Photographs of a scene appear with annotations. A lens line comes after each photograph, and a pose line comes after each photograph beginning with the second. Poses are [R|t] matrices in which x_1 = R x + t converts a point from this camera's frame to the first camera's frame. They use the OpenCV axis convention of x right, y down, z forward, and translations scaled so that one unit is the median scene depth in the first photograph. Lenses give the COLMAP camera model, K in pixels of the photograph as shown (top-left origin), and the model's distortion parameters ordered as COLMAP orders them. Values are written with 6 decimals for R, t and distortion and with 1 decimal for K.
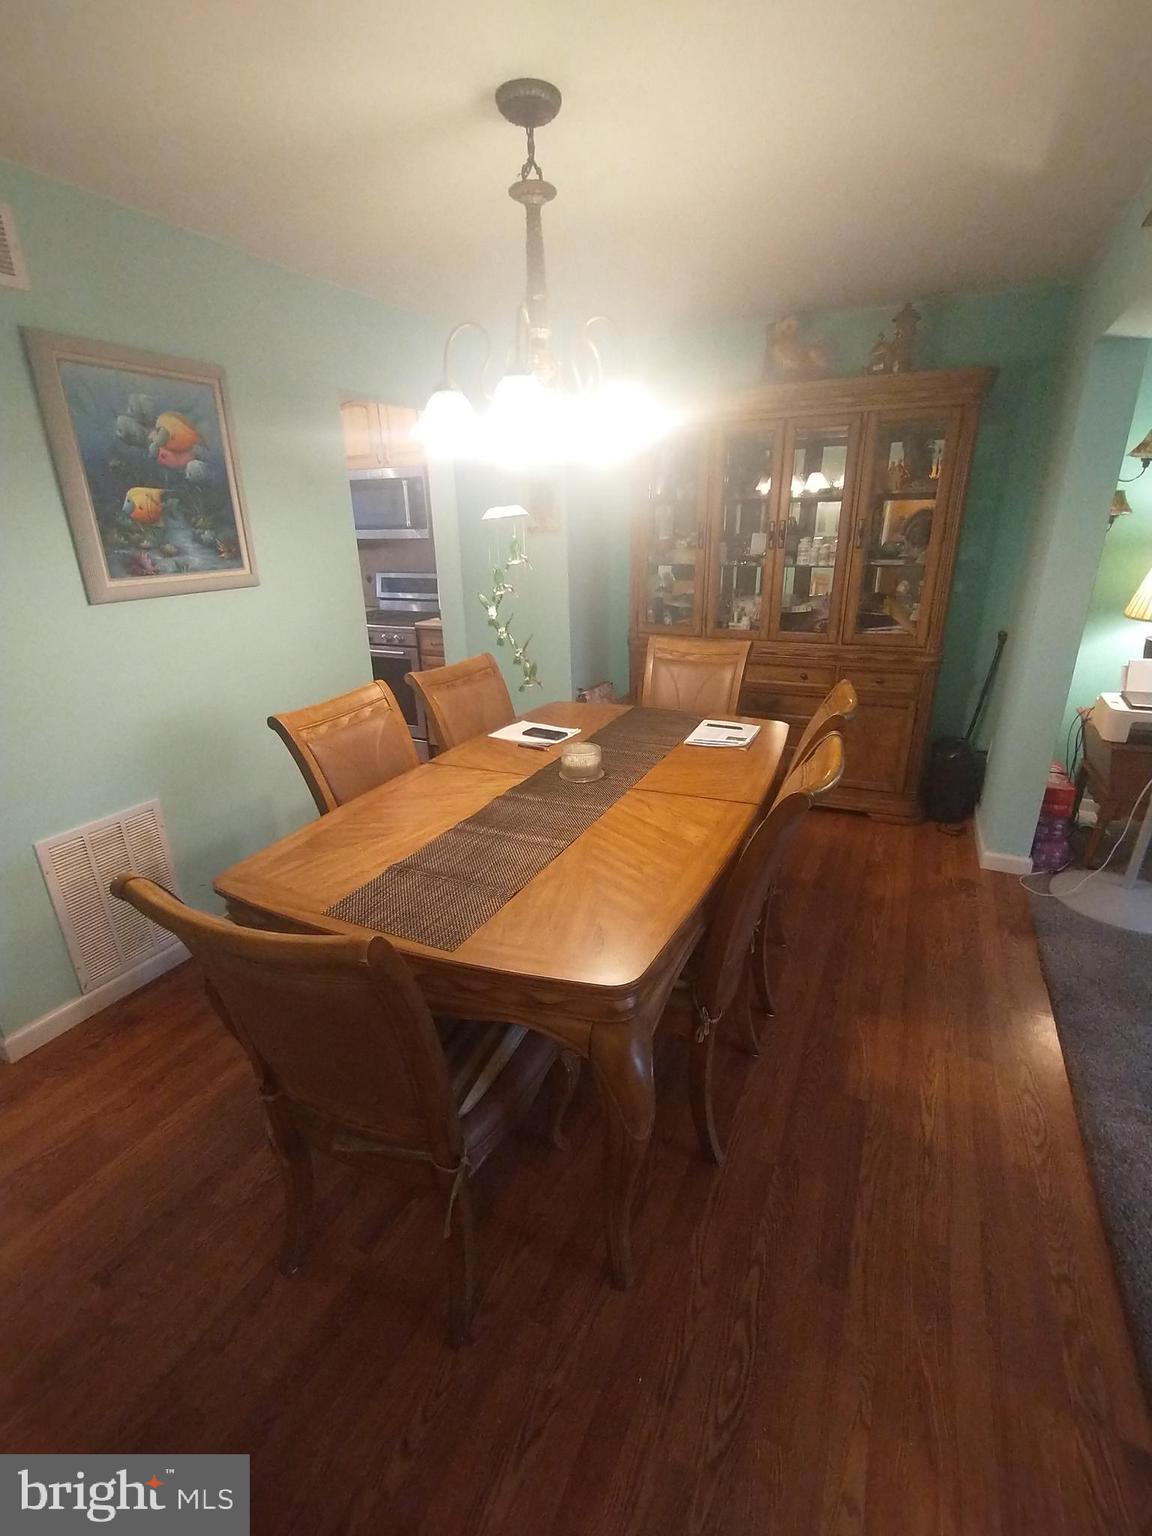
lens RADIAL K [[684.4, 0, 588.8], [0, 684.4, 772.1], [0, 0, 1]] dist [-0.008600, -0.000524]
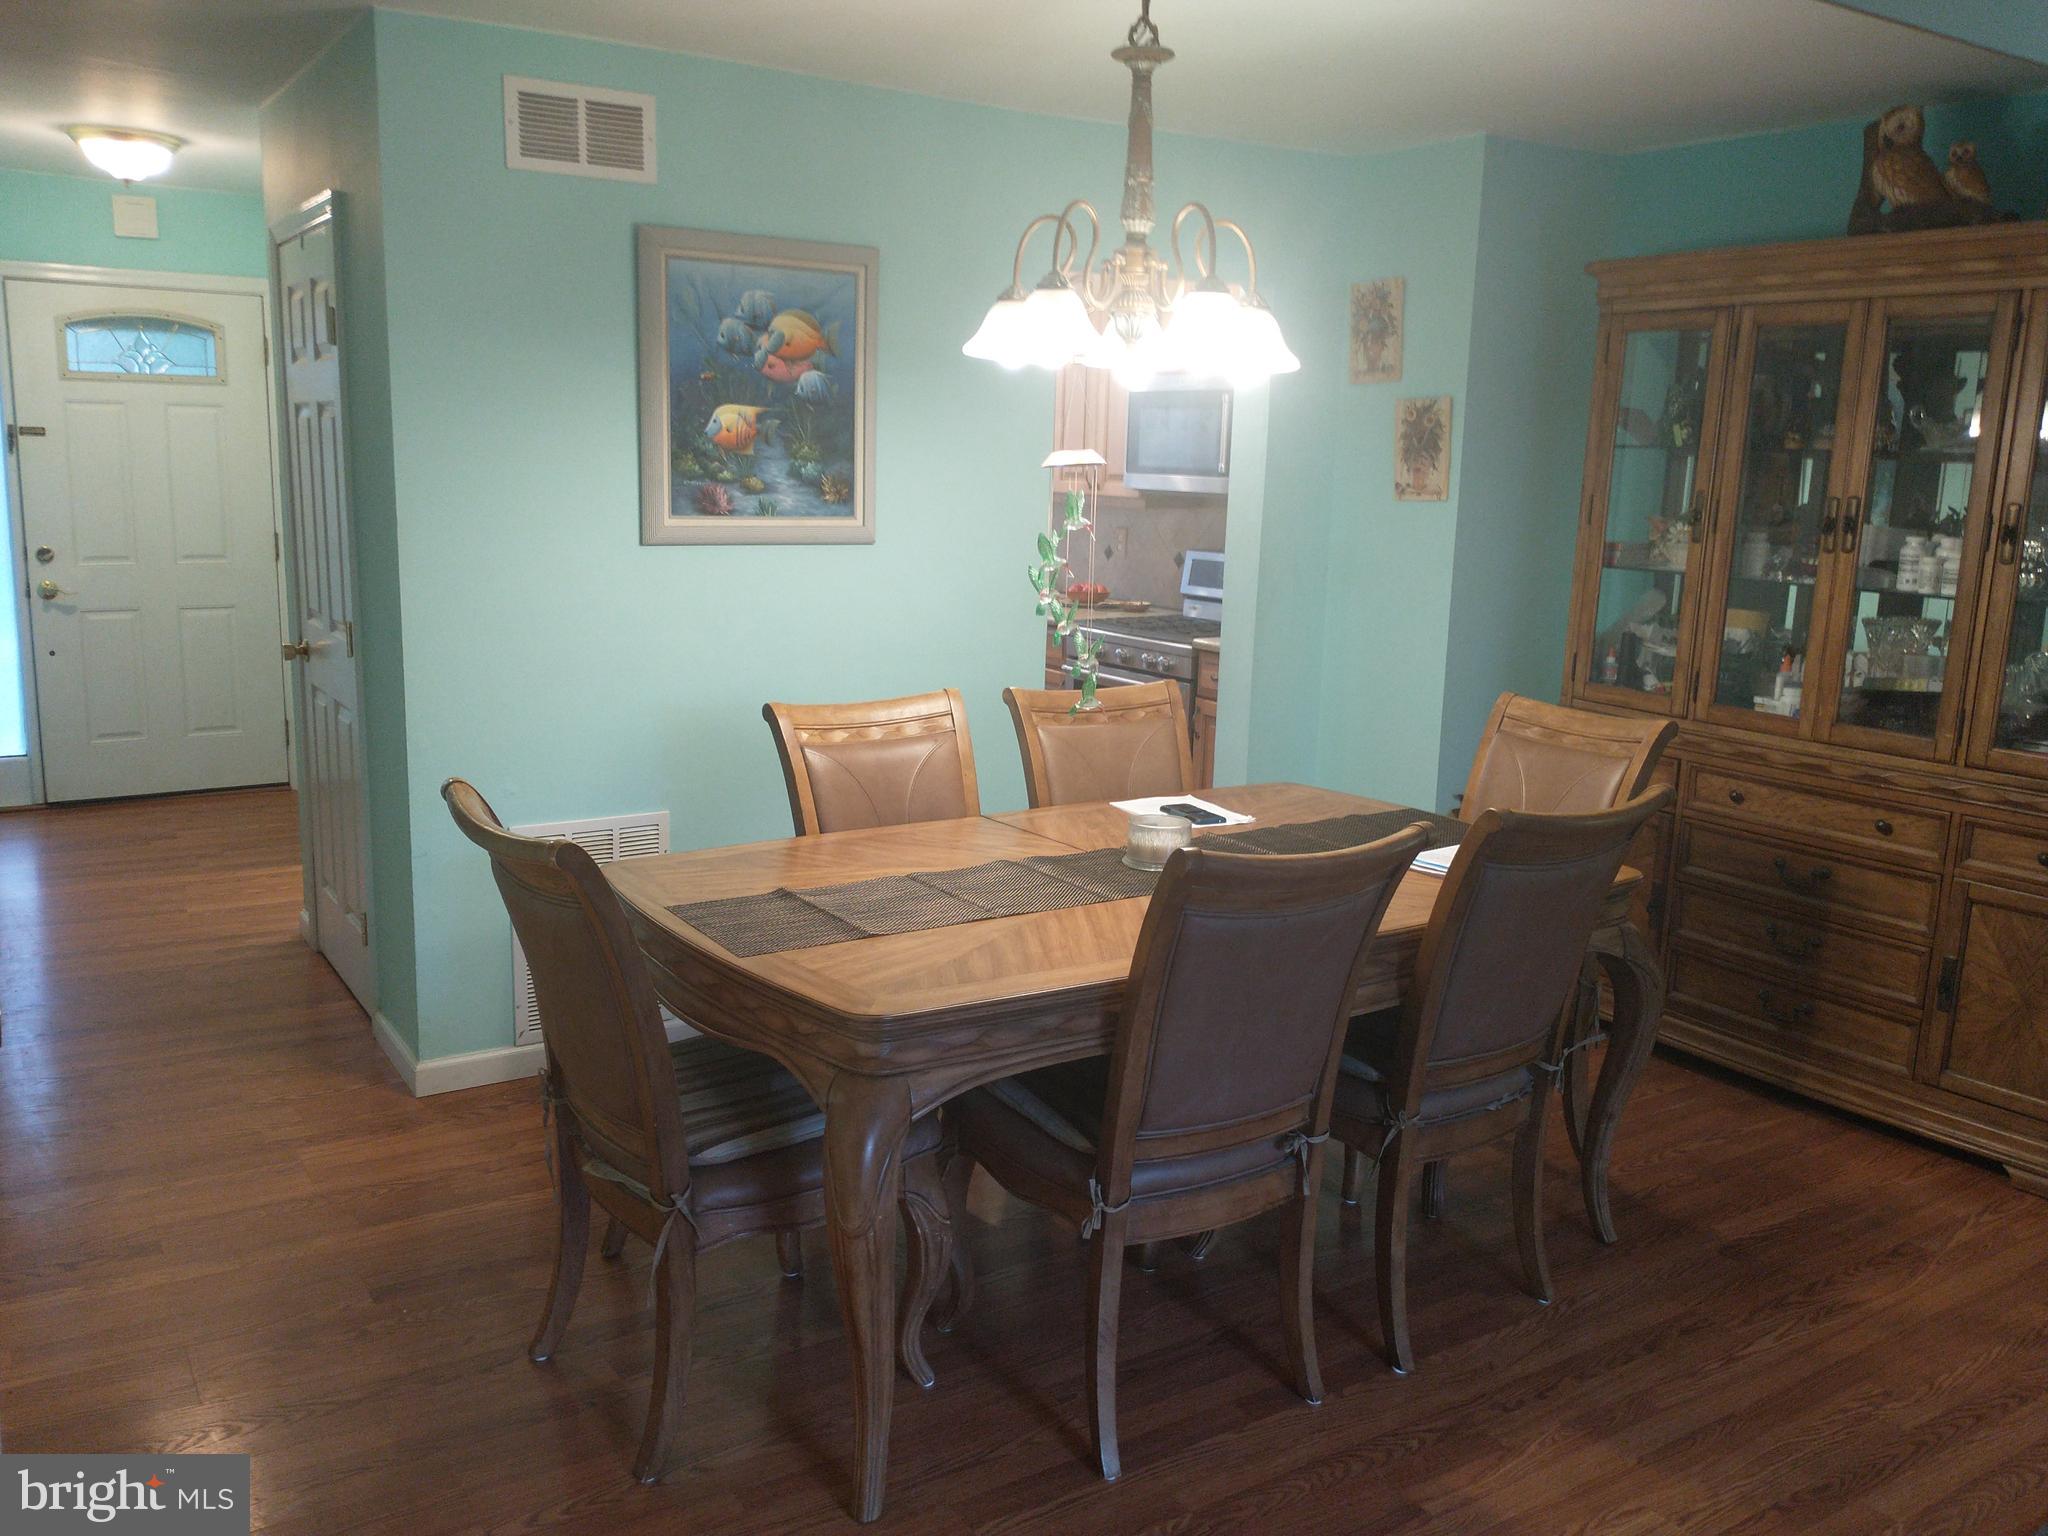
lens RADIAL K [[1608.4, 0, 1032.6], [0, 1608.4, 756.4], [0, 0, 1]] dist [0.058841, -0.132629]
pose [[0.853379, 0.136153, -0.503196, 0.579700], [-0.219730, 0.969297, -0.110376, 0.090011], [0.472719, 0.204760, 0.857094, -0.309526]]
